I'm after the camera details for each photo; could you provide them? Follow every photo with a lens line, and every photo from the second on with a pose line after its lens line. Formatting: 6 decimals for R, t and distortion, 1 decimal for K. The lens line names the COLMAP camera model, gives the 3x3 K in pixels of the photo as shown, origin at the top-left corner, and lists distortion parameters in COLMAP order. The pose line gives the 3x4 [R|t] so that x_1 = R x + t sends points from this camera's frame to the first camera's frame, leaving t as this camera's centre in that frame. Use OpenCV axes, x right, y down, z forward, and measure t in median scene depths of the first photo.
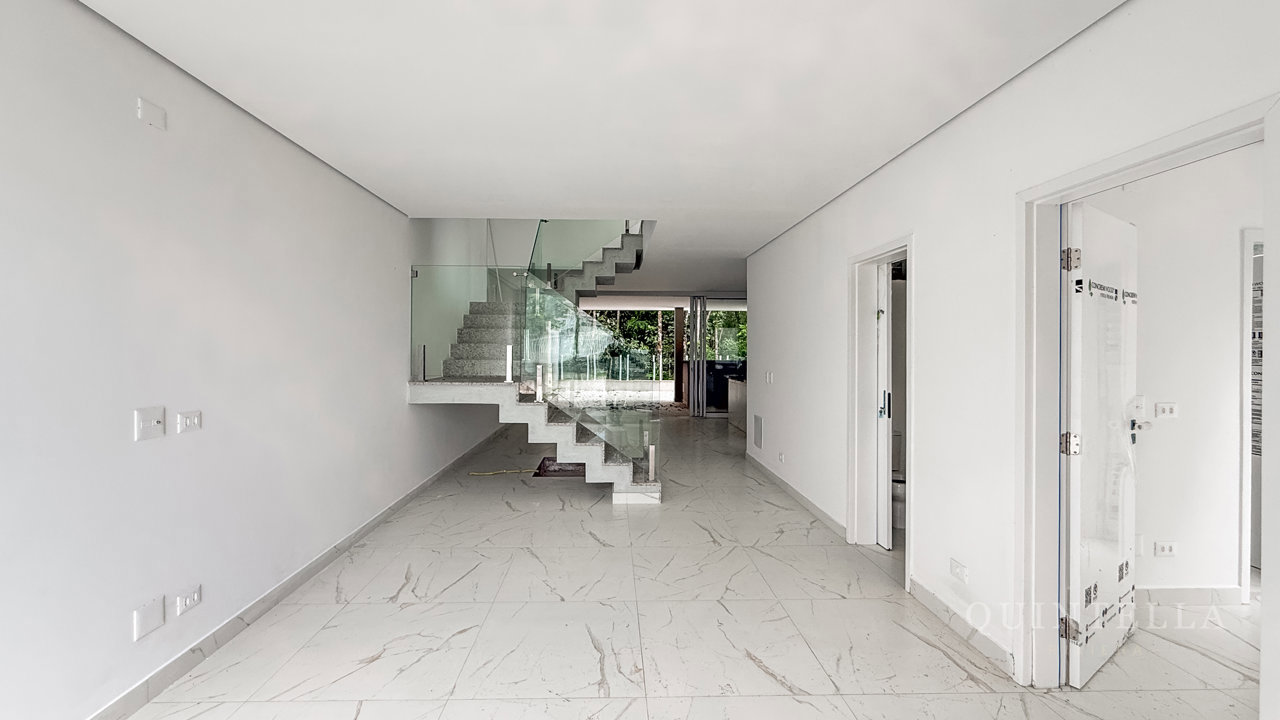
lens RADIAL K [[516.1, 0, 622.3], [0, 516.1, 349.4], [0, 0, 1]] dist [0.001547, -0.000083]
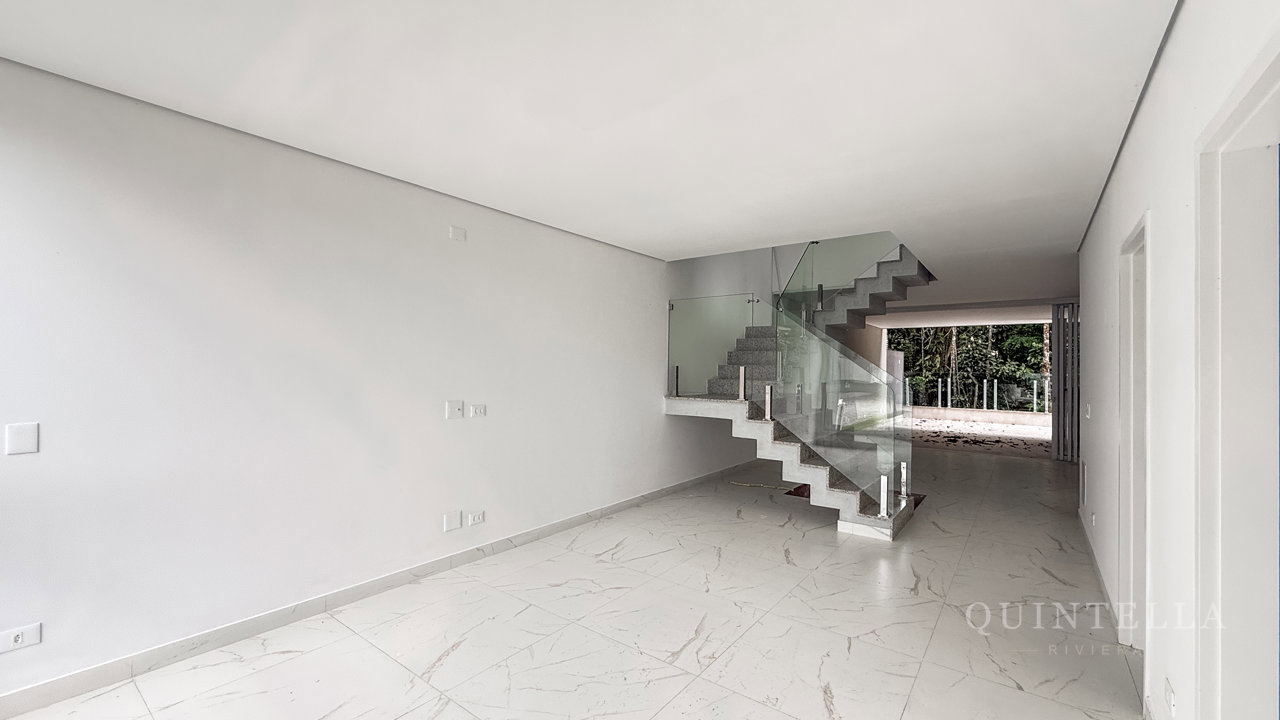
lens RADIAL K [[514.2, 0, 634.5], [0, 514.2, 361.9], [0, 0, 1]] dist [-0.000258, 0.000073]
pose [[0.779696, -0.001862, -0.626156, 0.290964], [-0.009149, 0.999855, -0.014366, 0.000197], [0.626091, 0.016930, 0.779566, 0.008775]]
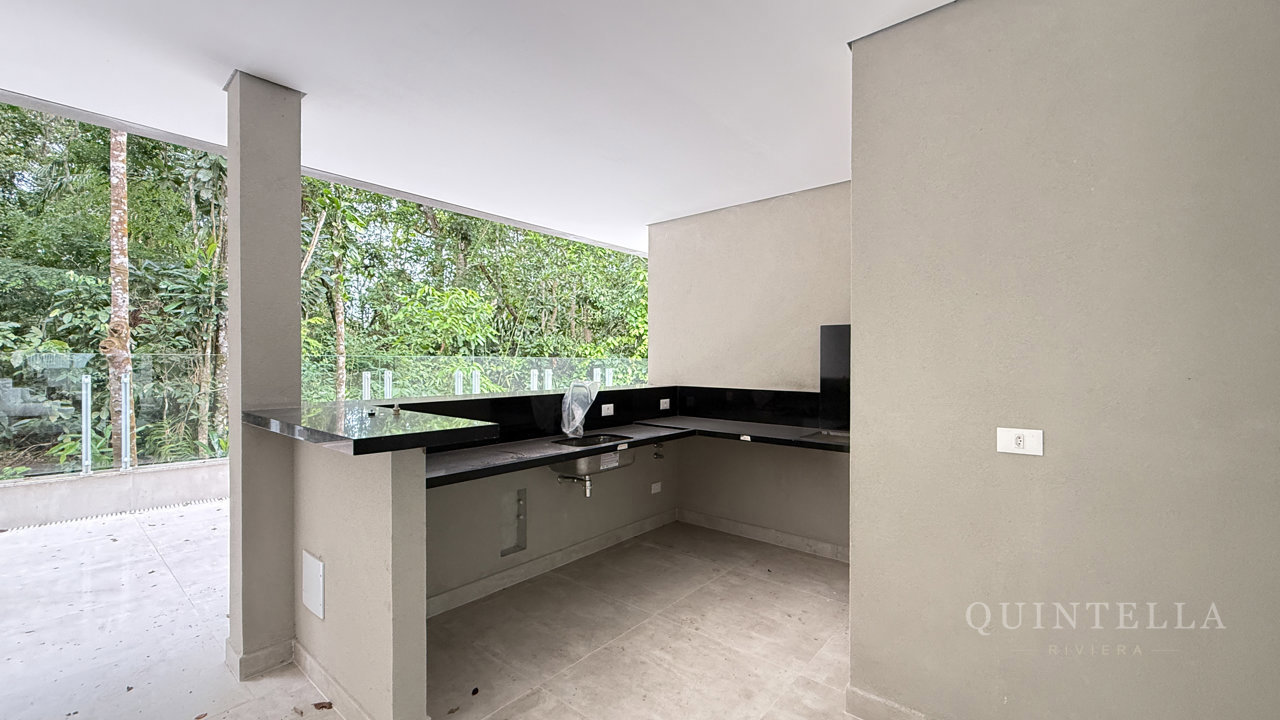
lens RADIAL K [[517.8, 0, 632.5], [0, 517.8, 362.8], [0, 0, 1]] dist [-0.000745, 0.000017]
pose [[0.666371, -0.006221, 0.745594, 0.194105], [0.001350, 0.999974, 0.007137, 0.015848], [-0.745619, -0.003749, 0.666362, 2.413175]]
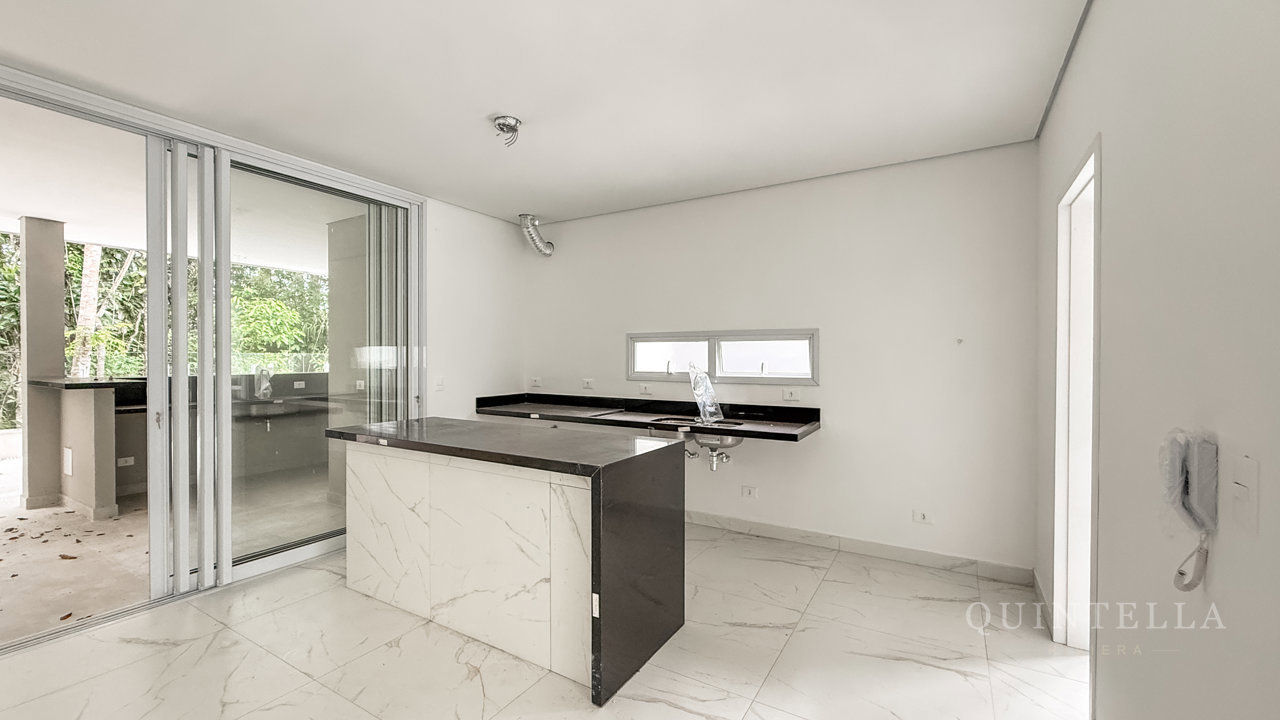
lens RADIAL K [[515.9, 0, 640.0], [0, 515.9, 360.0], [0, 0, 1]] dist [-0.000195, 0.000381]
pose [[0.530888, -0.007564, 0.847408, 0.096259], [0.000227, 0.999961, 0.008783, 0.017077], [-0.847442, -0.004470, 0.530869, 1.500116]]
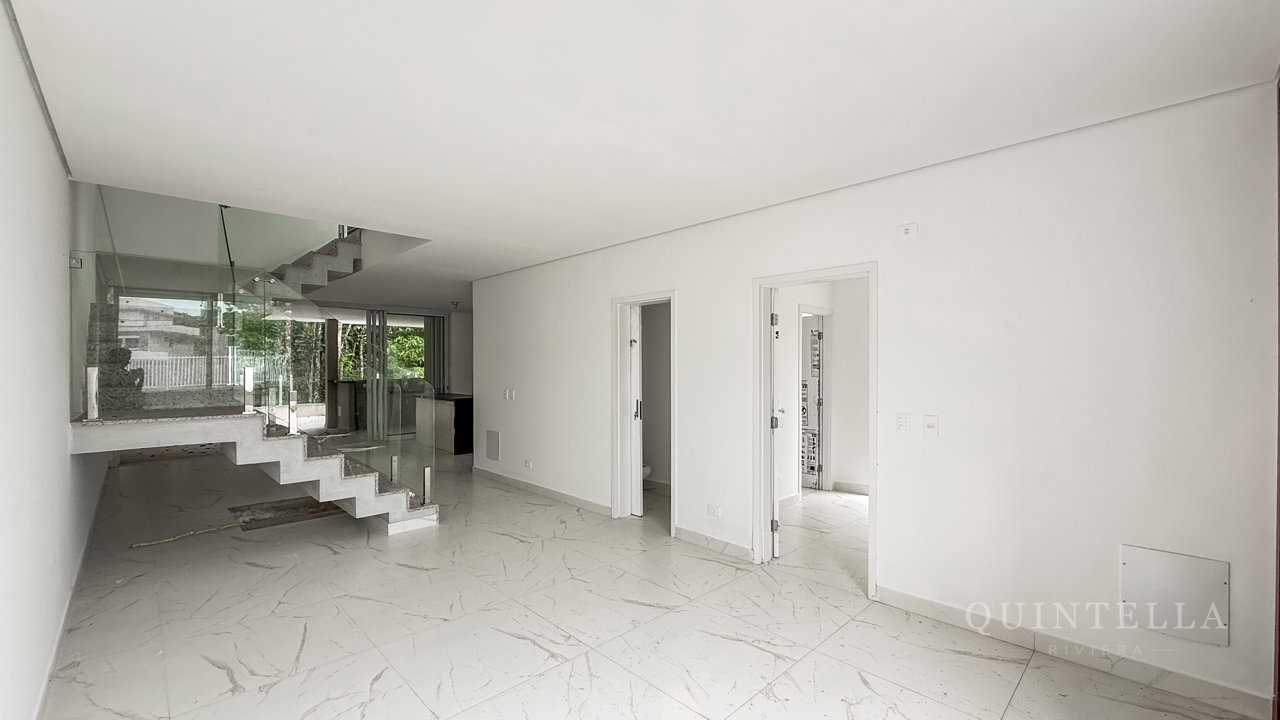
lens RADIAL K [[524.9, 0, 635.4], [0, 524.9, 365.0], [0, 0, 1]] dist [-0.001675, -0.000108]
pose [[0.737348, -0.005011, 0.675495, -0.333496], [0.004910, 0.999986, 0.002059, -0.010841], [-0.675496, 0.001799, 0.737362, -0.009181]]
